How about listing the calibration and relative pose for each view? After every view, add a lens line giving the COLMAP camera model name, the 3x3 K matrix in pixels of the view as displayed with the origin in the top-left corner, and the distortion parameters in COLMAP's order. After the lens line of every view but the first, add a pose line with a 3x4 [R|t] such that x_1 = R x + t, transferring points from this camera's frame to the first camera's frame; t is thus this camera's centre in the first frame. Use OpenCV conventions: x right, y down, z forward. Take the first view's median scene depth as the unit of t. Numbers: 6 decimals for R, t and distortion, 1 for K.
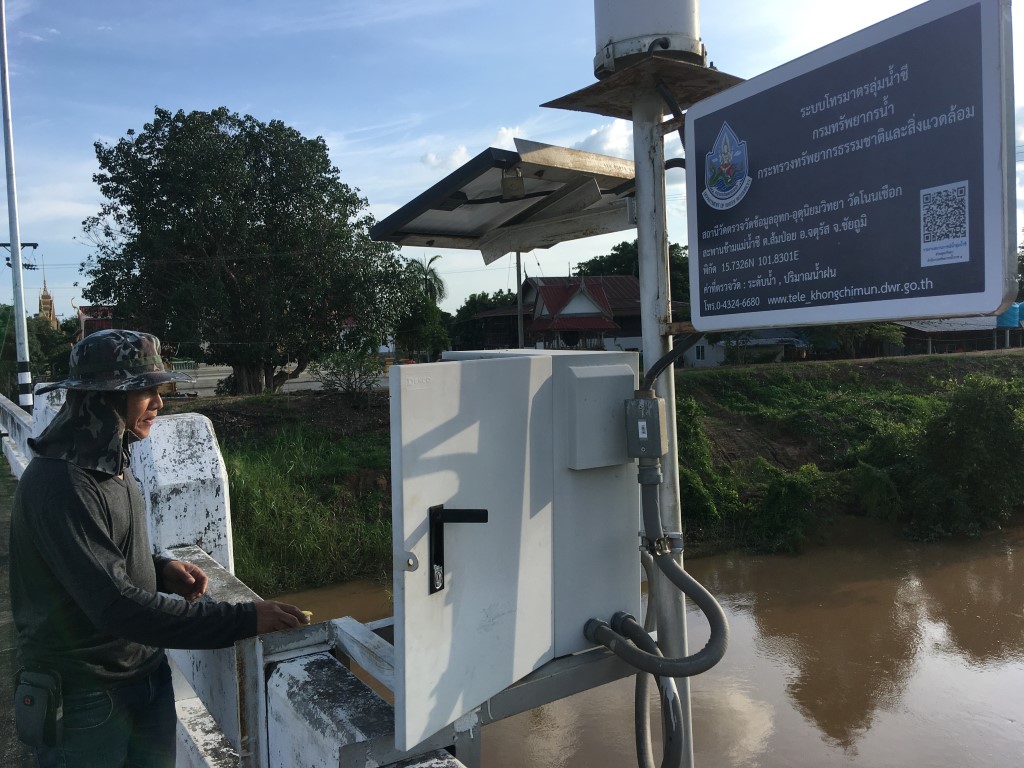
lens RADIAL K [[855.8, 0, 512.0], [0, 855.8, 384.0], [0, 0, 1]] dist [0.125245, -0.191644]
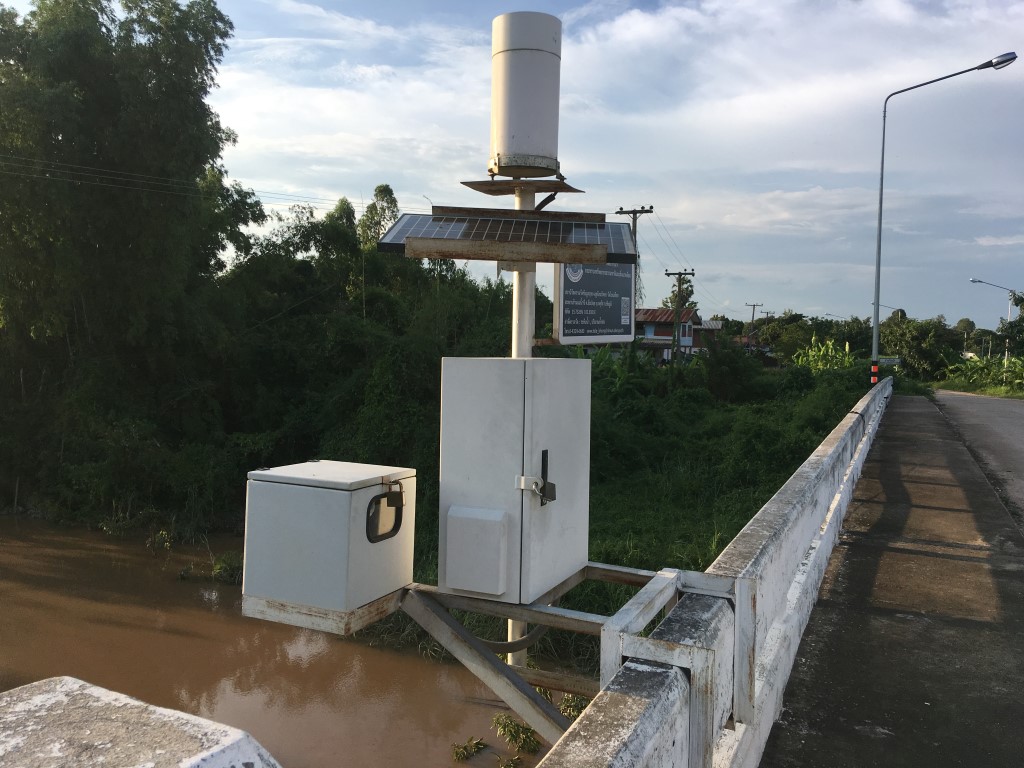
lens RADIAL K [[855.8, 0, 512.0], [0, 855.8, 384.0], [0, 0, 1]] dist [0.125245, -0.191644]
pose [[-0.546310, -0.026447, 0.837165, -1.481140], [0.047478, 0.996916, 0.062477, -0.116026], [-0.836236, 0.073879, -0.543370, 2.496366]]
